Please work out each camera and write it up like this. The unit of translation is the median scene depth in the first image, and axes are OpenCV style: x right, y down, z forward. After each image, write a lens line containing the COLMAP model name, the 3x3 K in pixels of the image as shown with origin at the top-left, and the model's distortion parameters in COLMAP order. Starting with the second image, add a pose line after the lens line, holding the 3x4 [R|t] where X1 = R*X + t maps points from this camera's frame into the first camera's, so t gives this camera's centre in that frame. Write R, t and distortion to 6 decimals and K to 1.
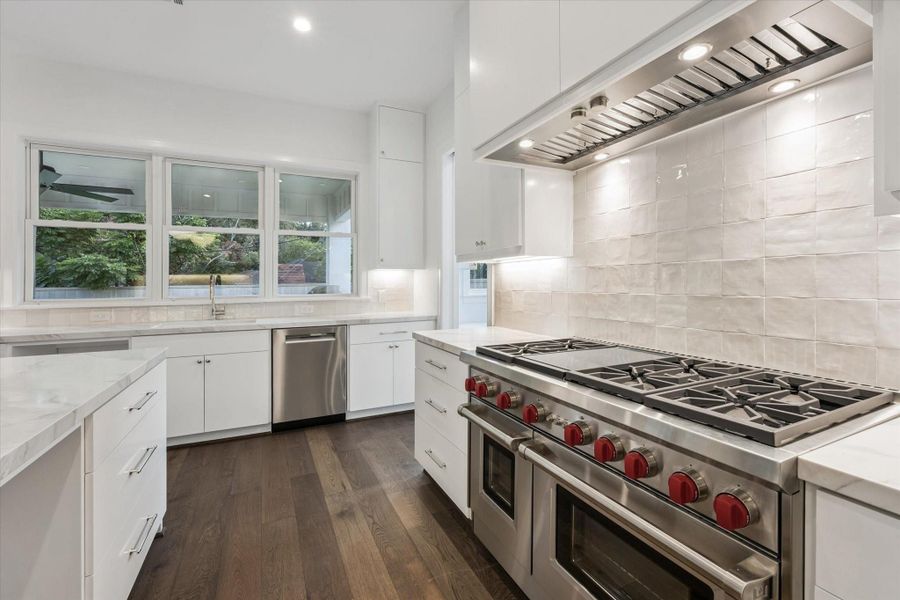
lens RADIAL K [[388.8, 0, 450.0], [0, 388.8, 300.0], [0, 0, 1]] dist [-0.000196, 0.000030]
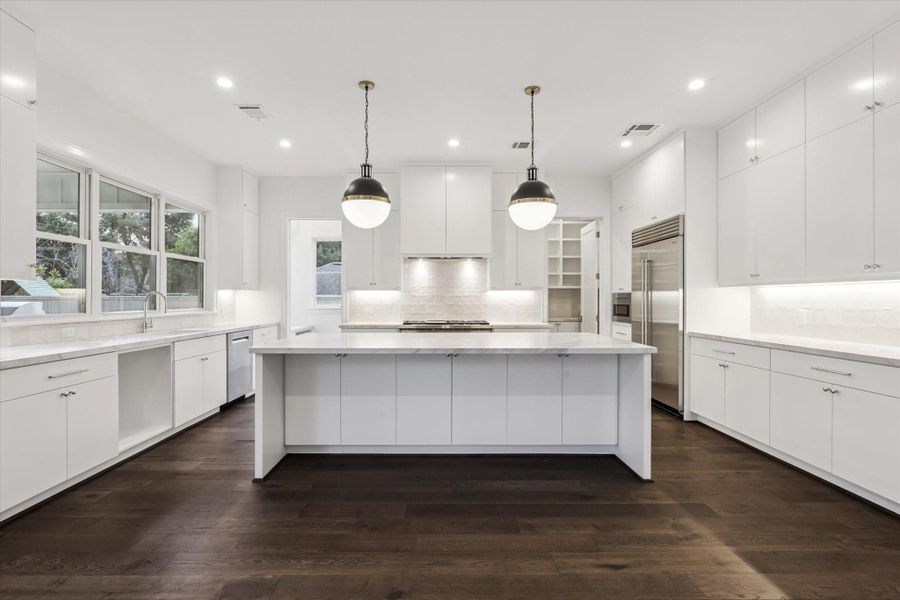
lens RADIAL K [[412.5, 0, 450.0], [0, 412.5, 300.0], [0, 0, 1]] dist [-0.000874, 0.000108]
pose [[0.414168, 0.002008, 0.910198, -2.373598], [0.034941, 0.999225, -0.018103, 0.014168], [-0.909530, 0.039301, 0.413777, -0.533227]]
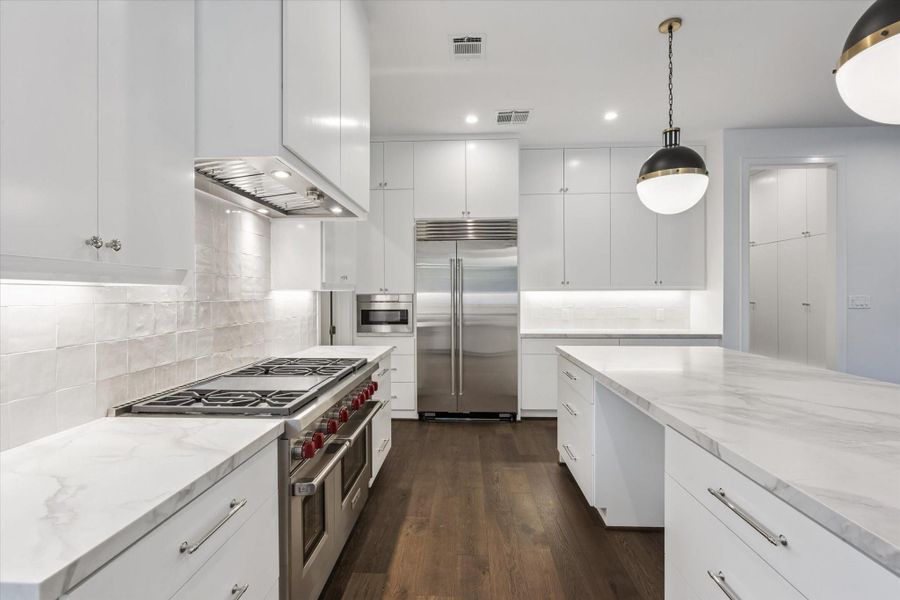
lens RADIAL K [[412.5, 0, 450.0], [0, 412.5, 300.0], [0, 0, 1]] dist [-0.000874, 0.000108]
pose [[-0.877822, 0.001196, 0.478985, -0.559430], [0.026348, 0.998603, 0.045793, -0.114960], [-0.478261, 0.052819, -0.876628, 1.452657]]
